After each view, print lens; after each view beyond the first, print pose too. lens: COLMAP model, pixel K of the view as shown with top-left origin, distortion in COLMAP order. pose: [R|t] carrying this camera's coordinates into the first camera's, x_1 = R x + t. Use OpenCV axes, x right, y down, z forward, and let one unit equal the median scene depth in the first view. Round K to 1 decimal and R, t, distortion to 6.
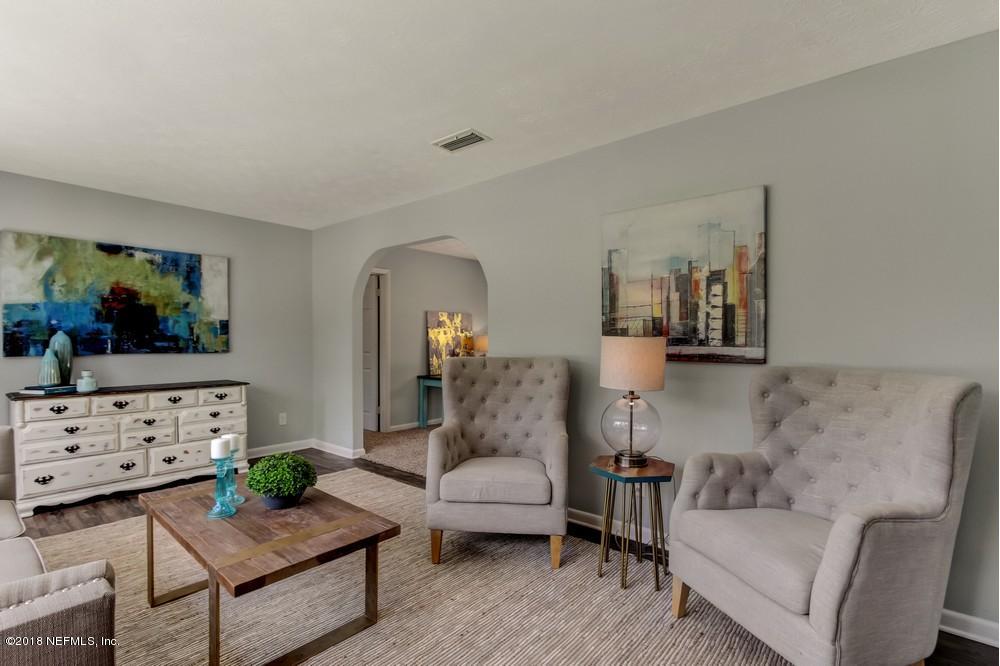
lens RADIAL K [[473.1, 0, 498.2], [0, 473.1, 345.1], [0, 0, 1]] dist [-0.008965, 0.000390]
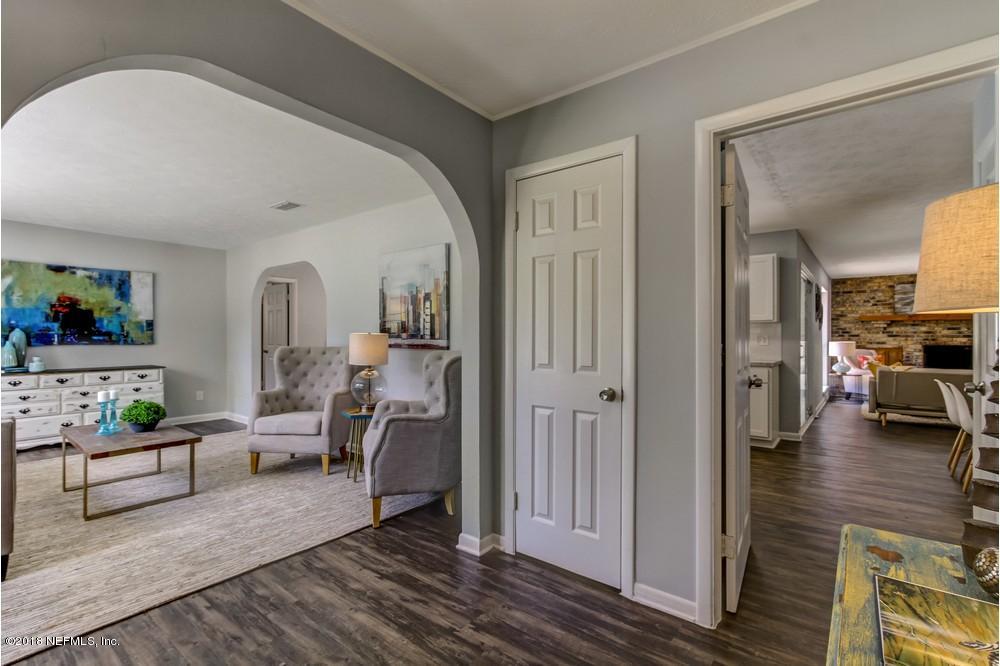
lens RADIAL K [[463.1, 0, 499.2], [0, 463.1, 336.2], [0, 0, 1]] dist [-0.002434, 0.000790]
pose [[0.999379, 0.000517, 0.035244, 0.549117], [-0.000257, 0.999973, -0.007370, 0.003424], [-0.035247, 0.007356, 0.999352, -0.517893]]
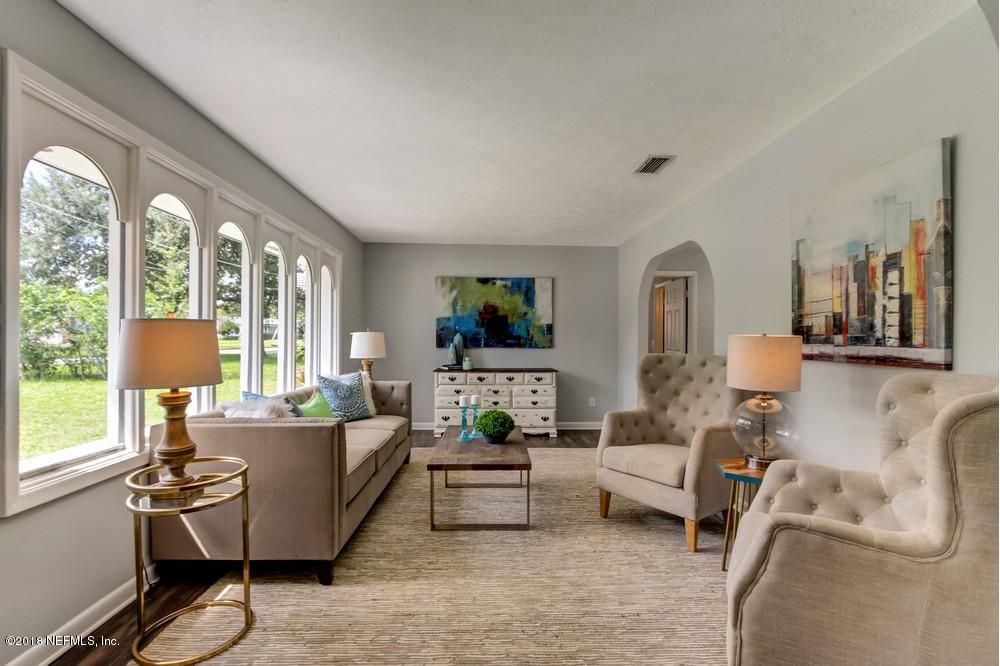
lens RADIAL K [[473.1, 0, 498.2], [0, 473.1, 345.1], [0, 0, 1]] dist [-0.008965, 0.000390]
pose [[0.671656, 0.011582, -0.740773, 0.508886], [-0.010635, 0.999926, 0.005991, 0.001937], [0.740787, 0.003854, 0.671729, -0.039865]]
